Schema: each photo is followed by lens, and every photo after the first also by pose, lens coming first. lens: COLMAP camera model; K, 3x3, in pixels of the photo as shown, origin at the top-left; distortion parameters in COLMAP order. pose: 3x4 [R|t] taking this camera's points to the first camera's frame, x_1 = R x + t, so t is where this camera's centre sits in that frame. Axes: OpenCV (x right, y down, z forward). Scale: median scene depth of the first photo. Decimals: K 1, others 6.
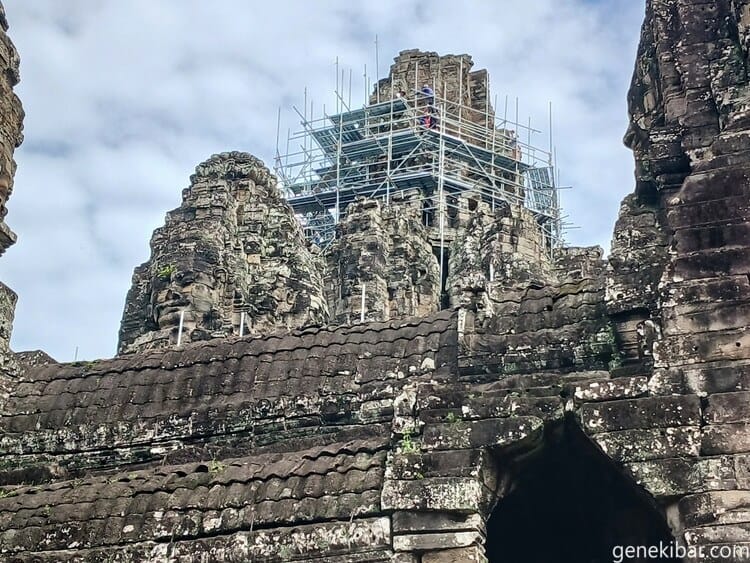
lens RADIAL K [[1365.5, 0, 375.0], [0, 1365.5, 281.5], [0, 0, 1]] dist [0.142902, -0.188868]
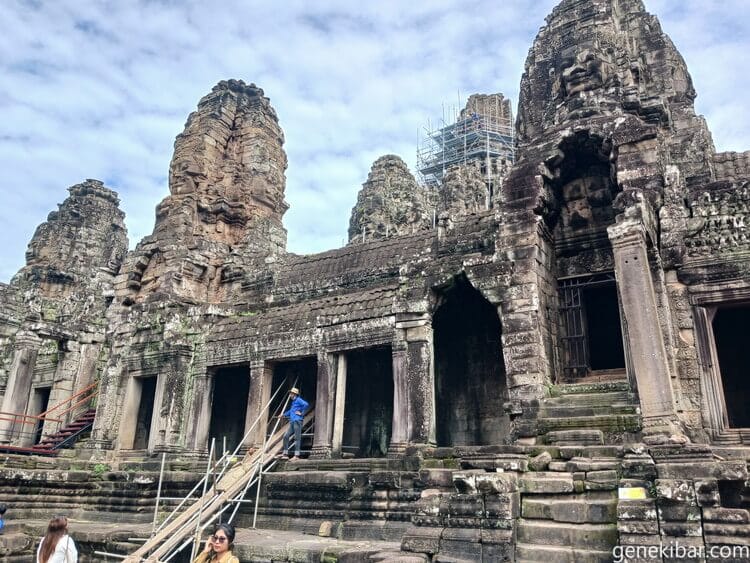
lens RADIAL K [[590.9, 0, 375.0], [0, 590.9, 281.5], [0, 0, 1]] dist [0.063439, -0.112938]
pose [[0.972404, -0.065626, -0.223884, 0.187052], [0.097759, 0.985929, 0.135602, -0.040104], [0.211834, -0.153746, 0.965136, -0.069953]]
